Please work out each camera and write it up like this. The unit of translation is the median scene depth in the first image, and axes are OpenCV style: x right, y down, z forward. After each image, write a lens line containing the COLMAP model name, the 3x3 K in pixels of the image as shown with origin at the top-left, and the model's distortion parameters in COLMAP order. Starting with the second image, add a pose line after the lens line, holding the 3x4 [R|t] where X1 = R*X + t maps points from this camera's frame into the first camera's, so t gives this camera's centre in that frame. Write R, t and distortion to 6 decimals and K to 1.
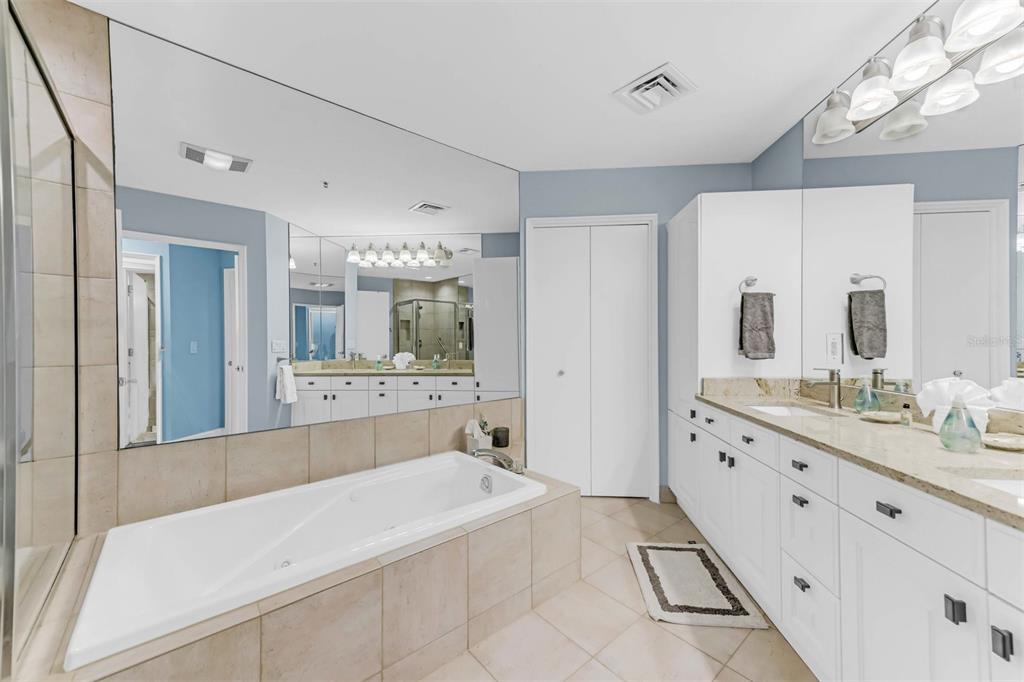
lens RADIAL K [[402.2, 0, 524.3], [0, 402.2, 343.9], [0, 0, 1]] dist [0.011365, 0.005121]
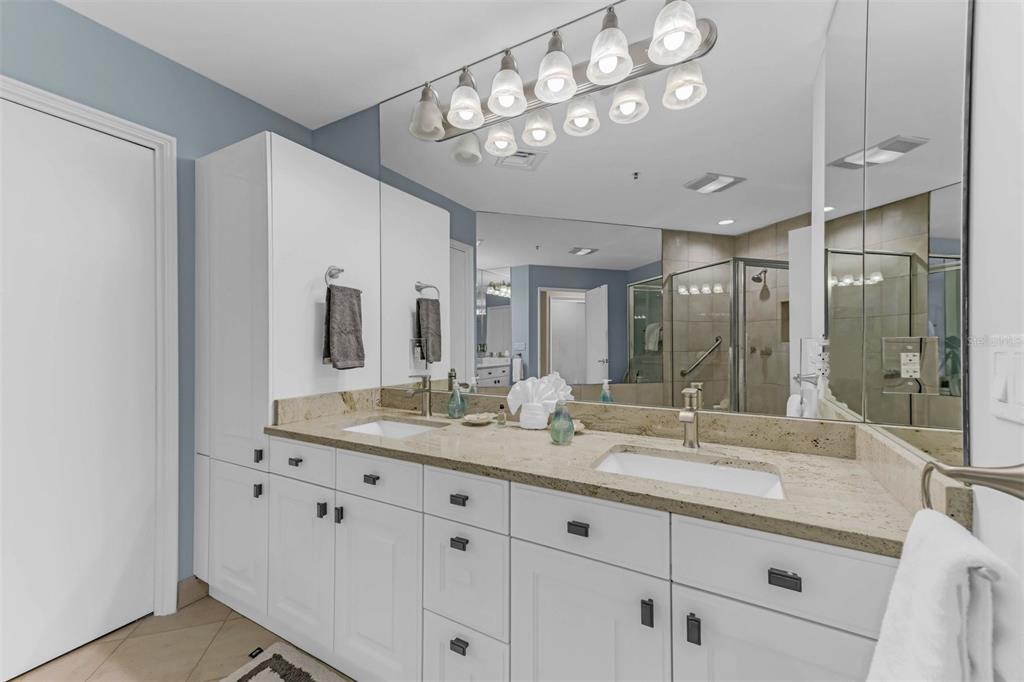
lens RADIAL K [[402.2, 0, 524.3], [0, 402.2, 343.9], [0, 0, 1]] dist [0.011365, 0.005121]
pose [[0.436828, 0.003113, 0.899540, 0.005757], [0.008166, 0.999939, -0.007426, -0.003135], [-0.899508, 0.010590, 0.436776, 0.323409]]
